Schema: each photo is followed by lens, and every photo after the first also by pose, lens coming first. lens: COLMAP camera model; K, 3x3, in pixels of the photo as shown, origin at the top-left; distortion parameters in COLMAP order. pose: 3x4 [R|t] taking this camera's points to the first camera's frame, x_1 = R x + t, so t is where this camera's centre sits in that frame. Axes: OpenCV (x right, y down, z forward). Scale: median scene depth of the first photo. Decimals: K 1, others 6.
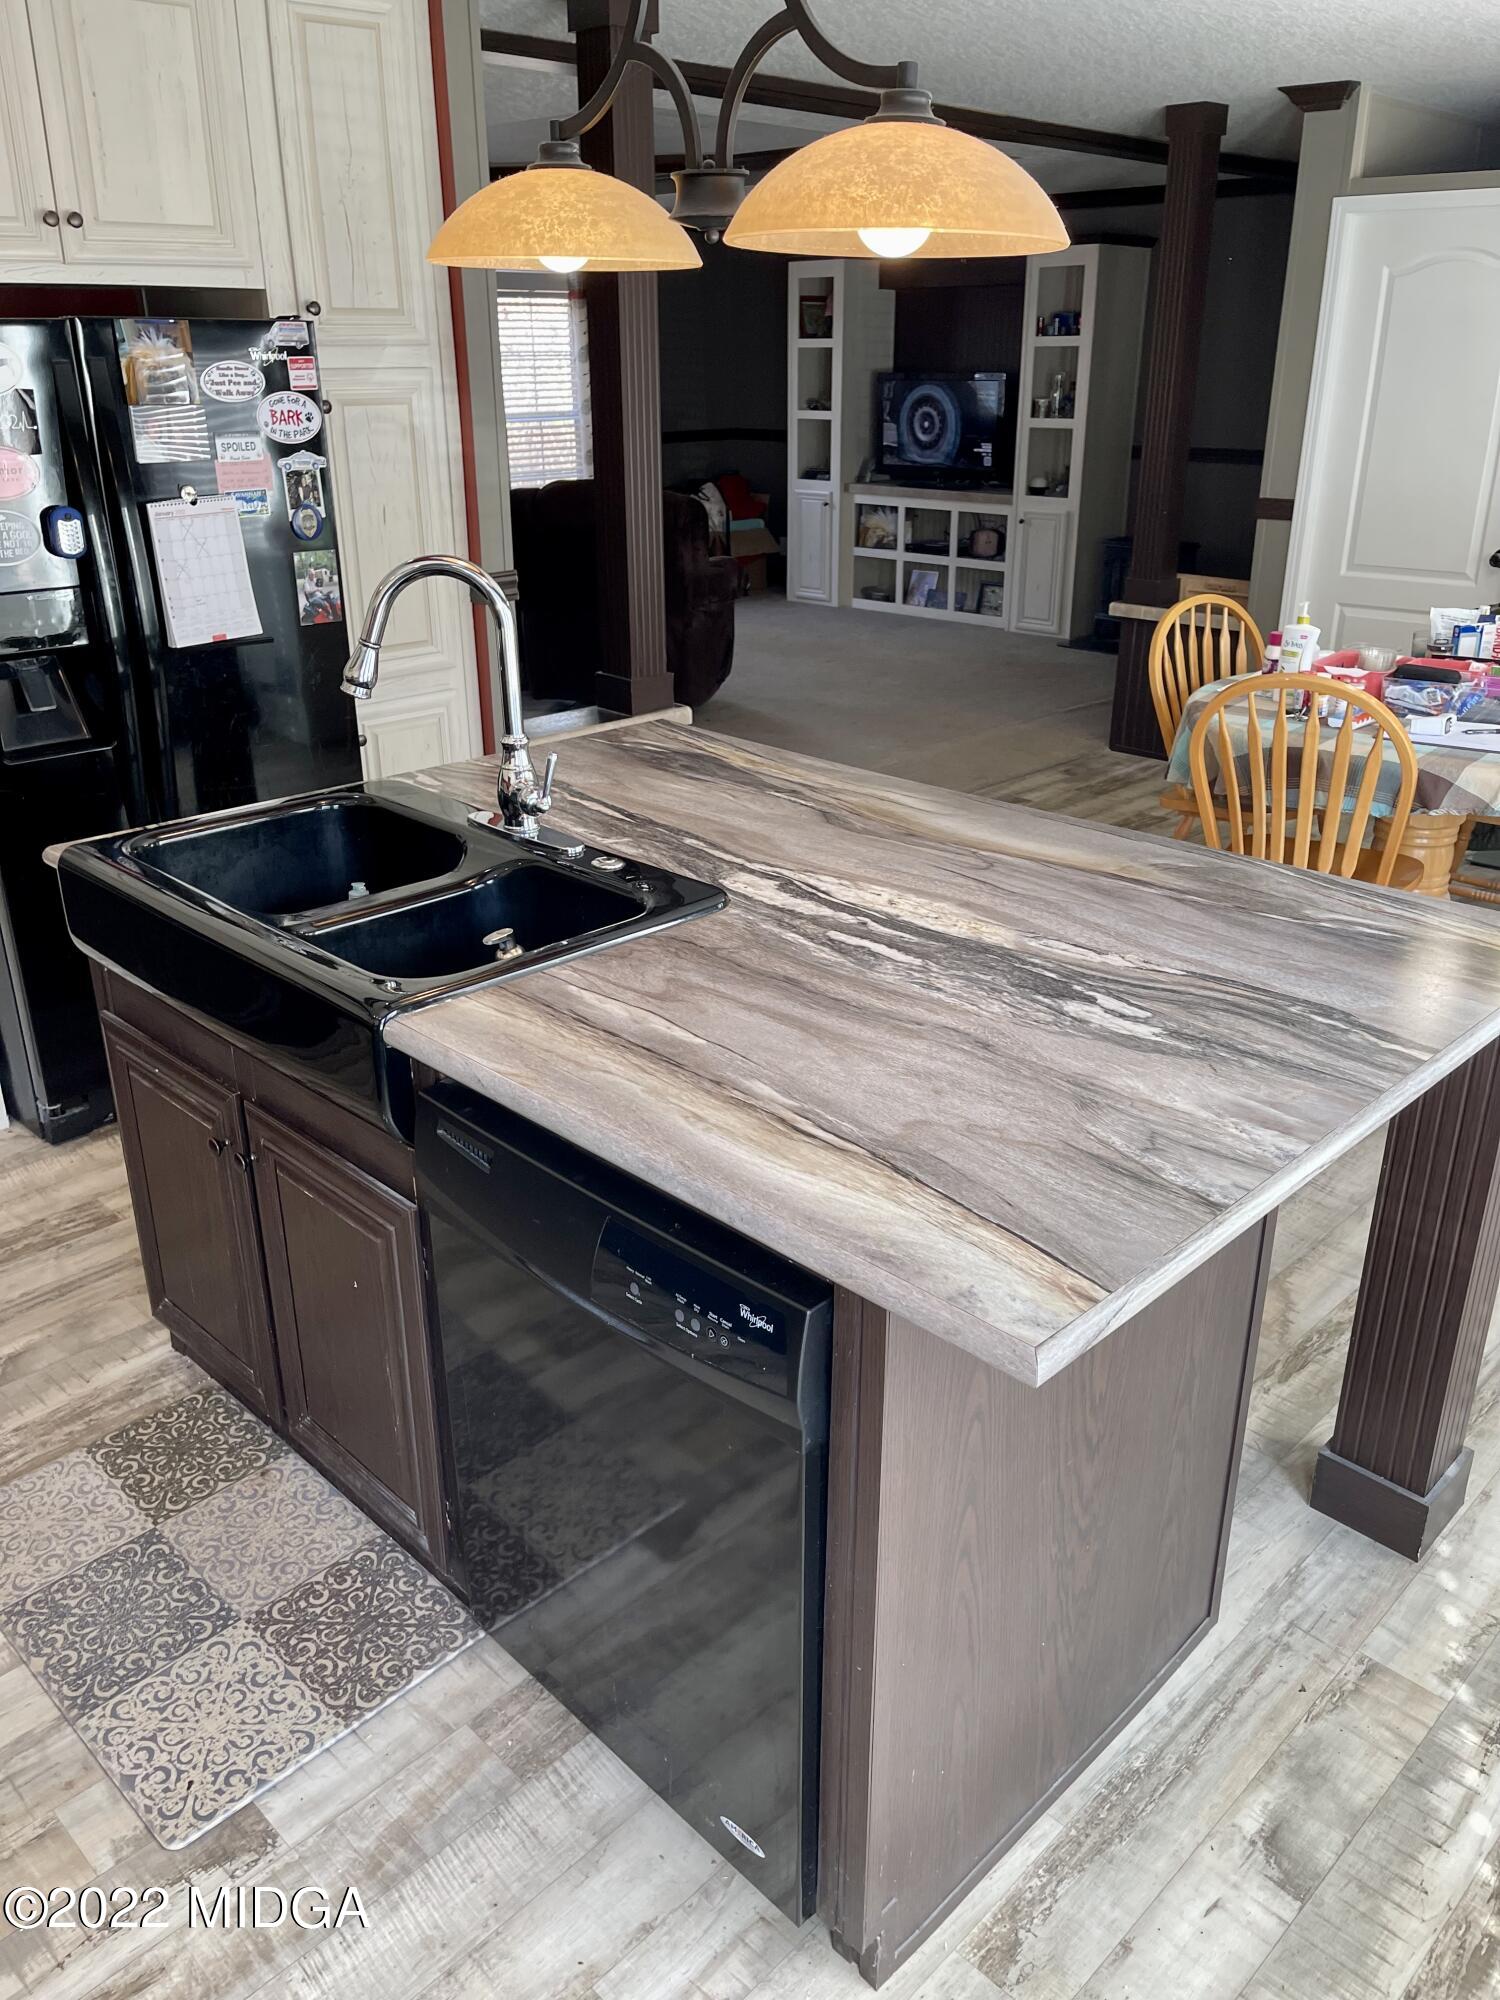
lens RADIAL K [[1501.6, 0, 733.6], [0, 1501.6, 981.7], [0, 0, 1]] dist [0.089262, -0.126321]
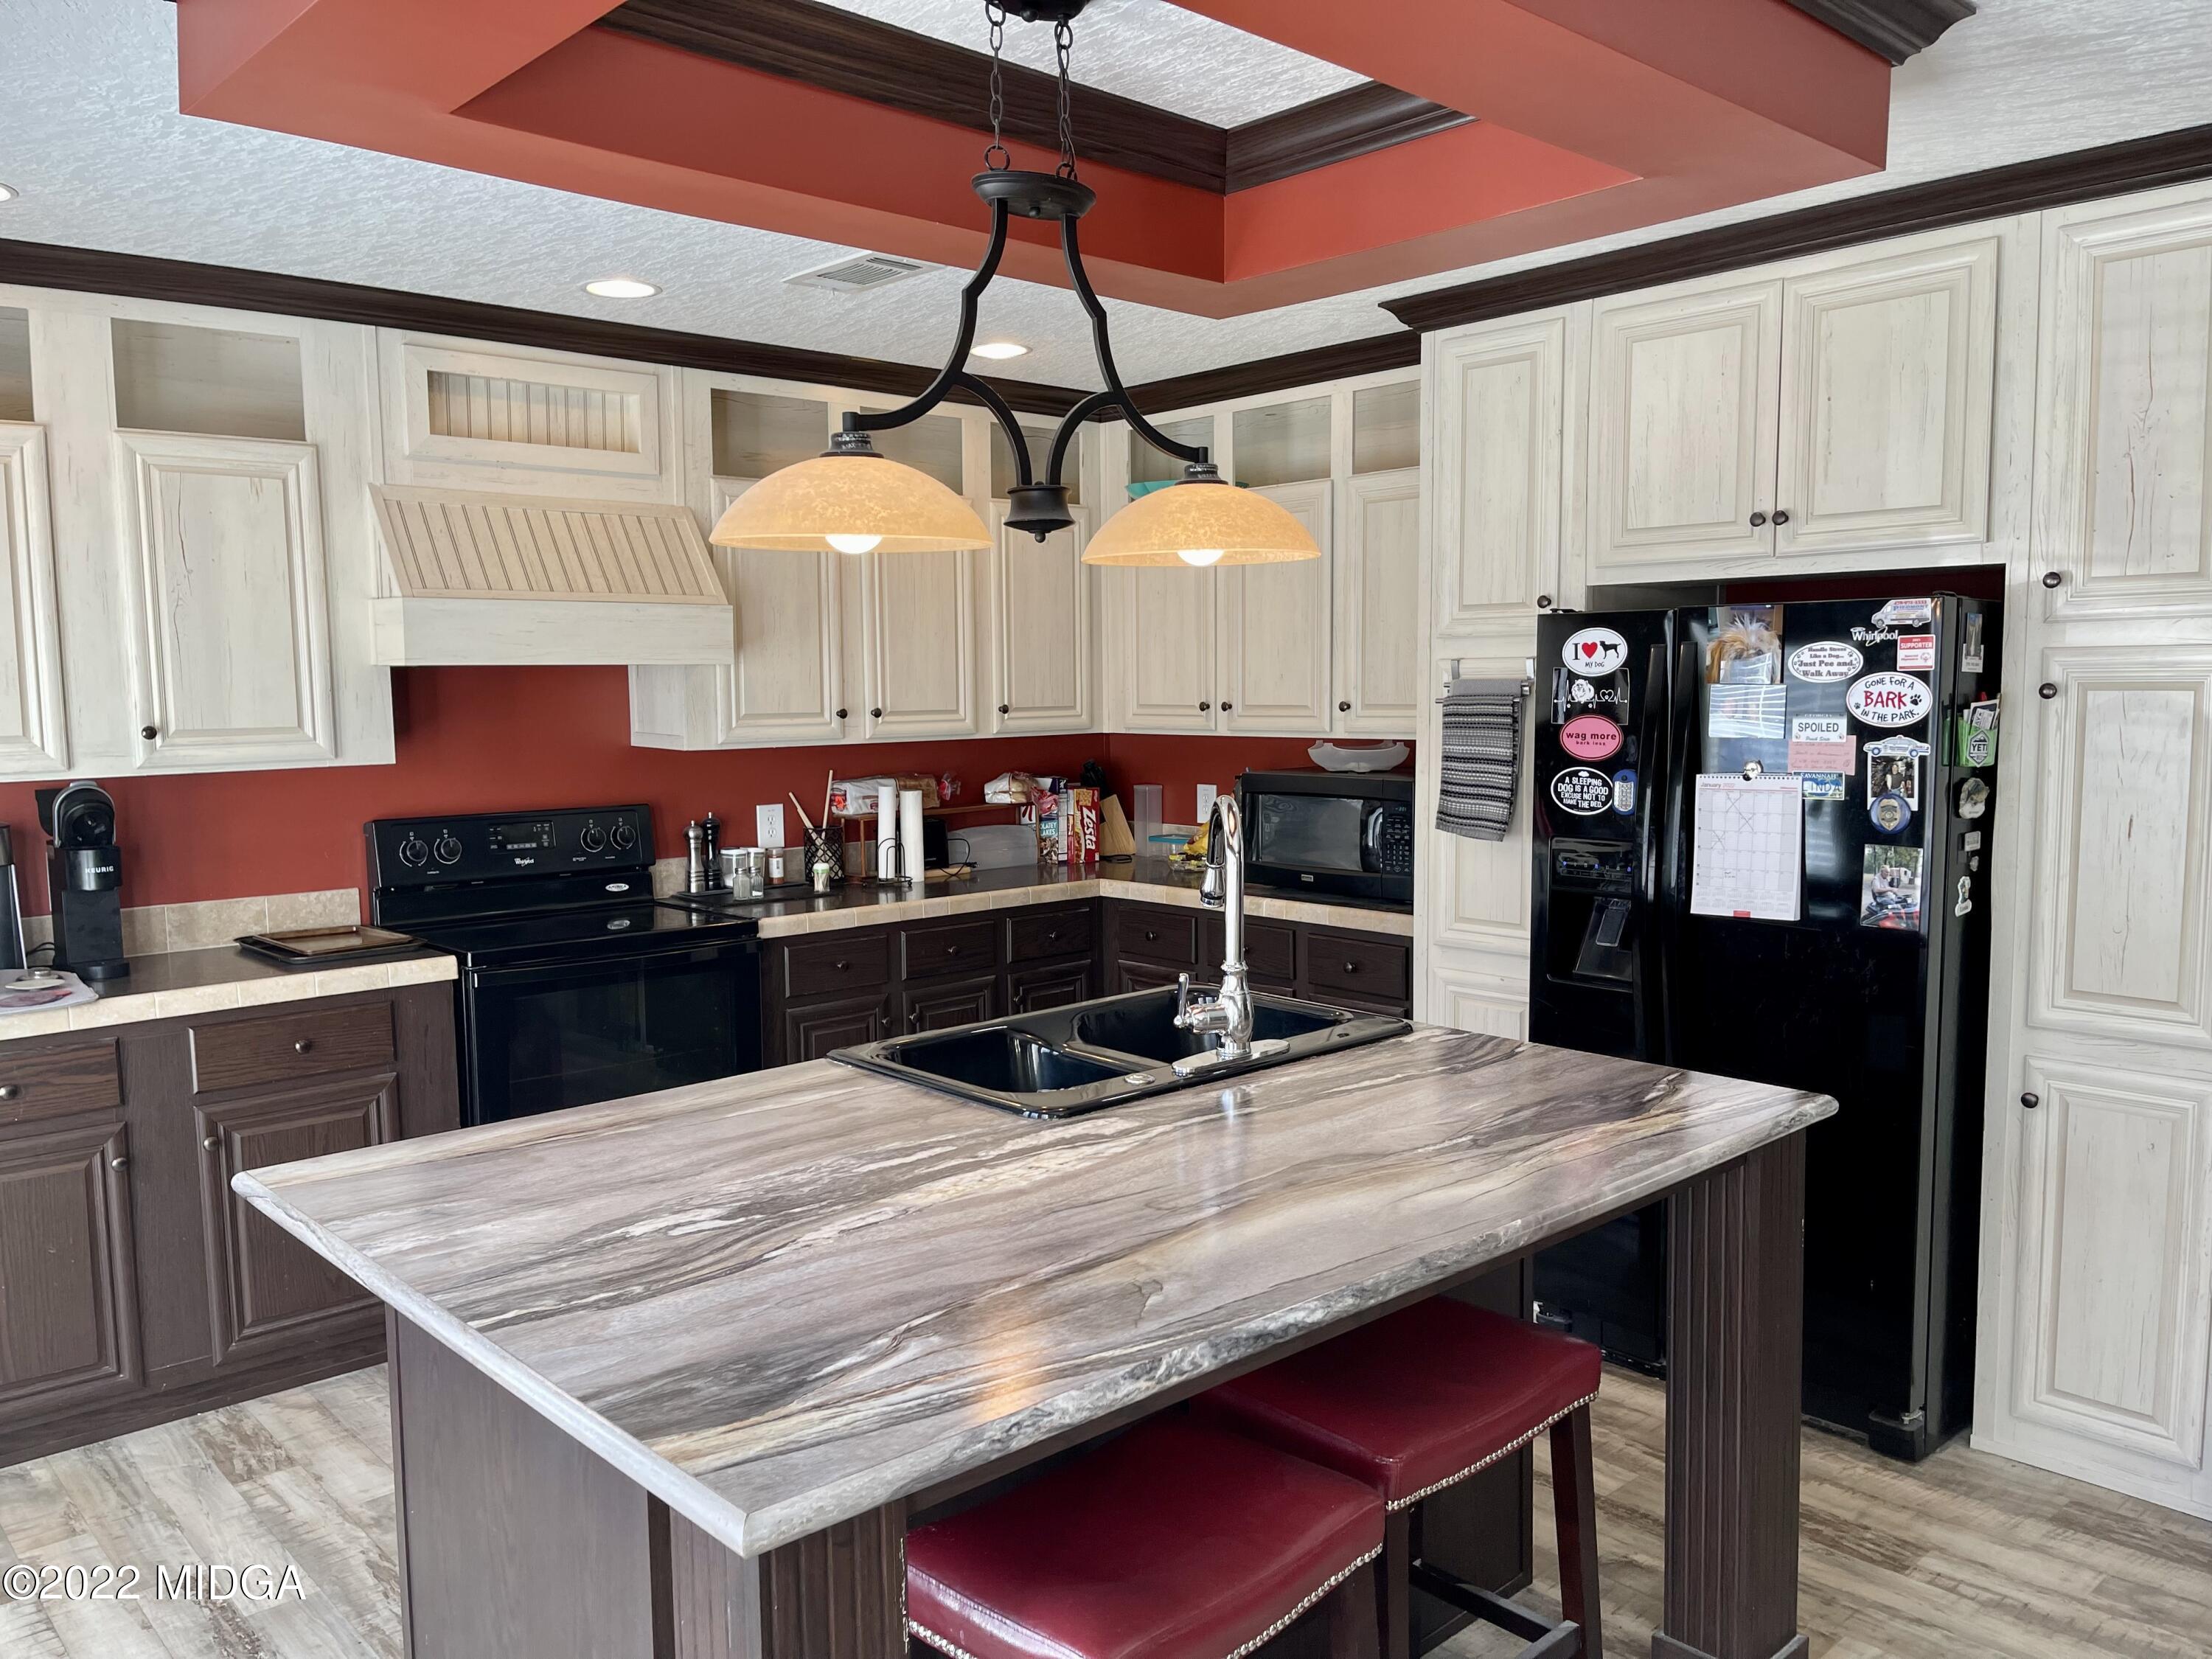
lens RADIAL K [[1660.8, 0, 1121.1], [0, 1660.8, 834.6], [0, 0, 1]] dist [0.089262, -0.126321]
pose [[-0.035938, 0.096951, -0.994640, 0.863799], [-0.372984, 0.922063, 0.103353, -0.287674], [0.927141, 0.374699, 0.003024, 0.756710]]
